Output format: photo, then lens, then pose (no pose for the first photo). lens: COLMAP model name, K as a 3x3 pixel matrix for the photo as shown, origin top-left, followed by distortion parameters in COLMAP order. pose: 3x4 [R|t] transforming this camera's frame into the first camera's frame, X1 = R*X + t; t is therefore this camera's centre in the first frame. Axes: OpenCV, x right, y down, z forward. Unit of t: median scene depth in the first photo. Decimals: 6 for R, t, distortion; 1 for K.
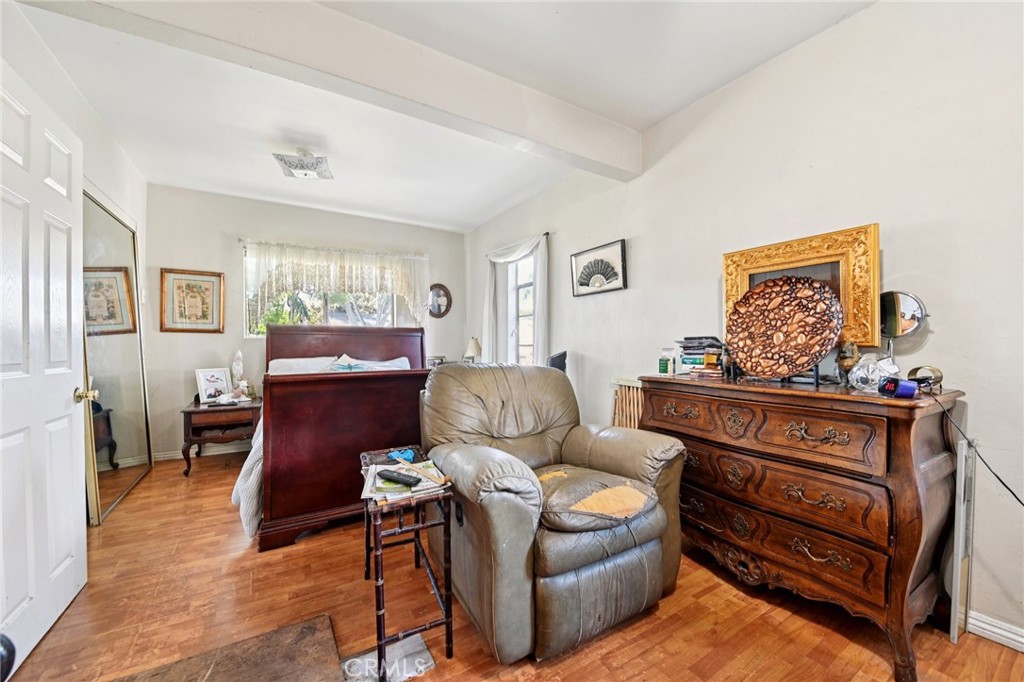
lens RADIAL K [[397.5, 0, 516.1], [0, 397.5, 339.0], [0, 0, 1]] dist [-0.001052, -0.000066]
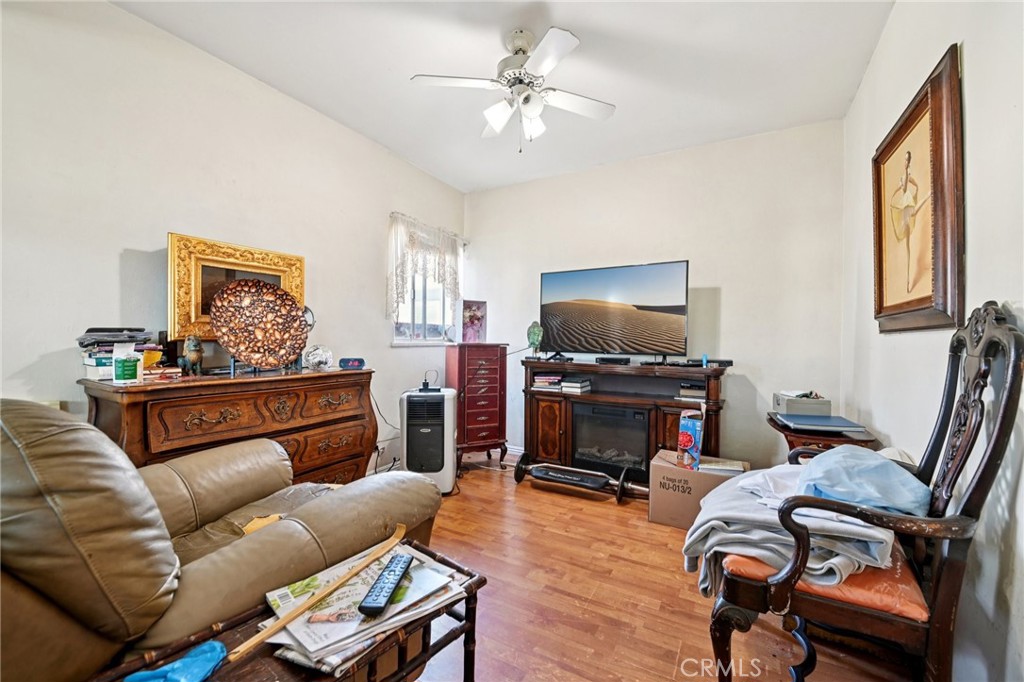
lens RADIAL K [[397.5, 0, 515.3], [0, 397.5, 343.8], [0, 0, 1]] dist [-0.001052, -0.000066]
pose [[-0.482910, -0.004135, 0.875660, -0.696847], [-0.012501, 0.999919, -0.002172, 0.020079], [-0.875581, -0.011996, -0.482923, 0.915152]]
